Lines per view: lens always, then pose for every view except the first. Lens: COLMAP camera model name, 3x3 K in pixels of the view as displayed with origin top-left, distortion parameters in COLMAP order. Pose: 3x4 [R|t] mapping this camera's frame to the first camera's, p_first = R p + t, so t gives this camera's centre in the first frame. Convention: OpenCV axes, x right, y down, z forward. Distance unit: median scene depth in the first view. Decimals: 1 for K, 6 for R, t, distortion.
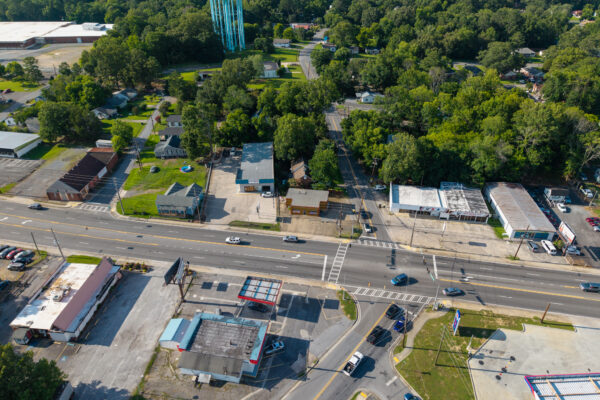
lens RADIAL K [[401.4, 0, 300.0], [0, 401.4, 200.0], [0, 0, 1]] dist [0.040208, -0.054014]
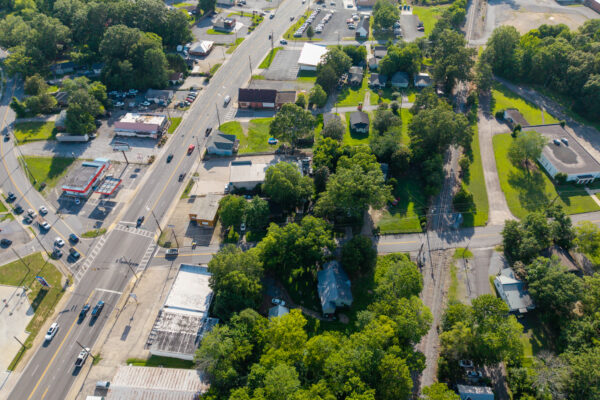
lens RADIAL K [[401.4, 0, 300.0], [0, 401.4, 200.0], [0, 0, 1]] dist [0.040208, -0.054014]
pose [[0.006090, 0.716793, -0.697259, 0.842038], [-0.546267, 0.586423, 0.598081, -0.889113], [0.837589, 0.377247, 0.395132, 0.756575]]
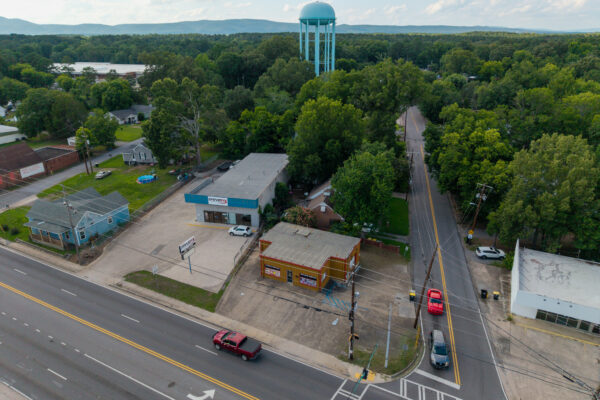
lens RADIAL K [[401.4, 0, 300.0], [0, 401.4, 200.0], [0, 0, 1]] dist [0.040208, -0.054014]
pose [[0.954619, 0.109814, -0.276846, 0.128895], [-0.158631, 0.974195, -0.160565, 0.017689], [0.252070, 0.197195, 0.947404, 0.570169]]
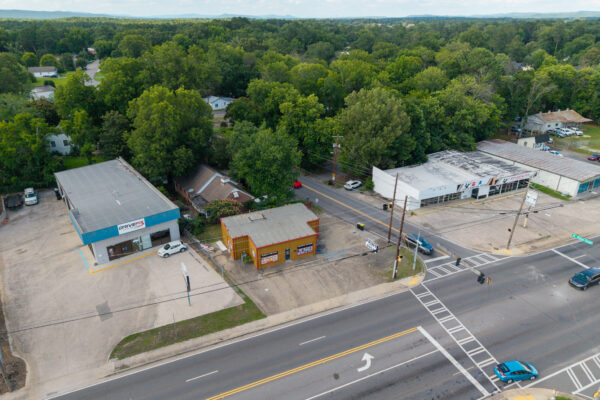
lens RADIAL K [[401.4, 0, 300.0], [0, 401.4, 200.0], [0, 0, 1]] dist [0.040208, -0.054014]
pose [[0.833248, -0.228632, 0.503413, -0.179685], [0.302937, 0.950454, -0.069759, 0.008383], [-0.462522, 0.210629, 0.861225, 0.590789]]
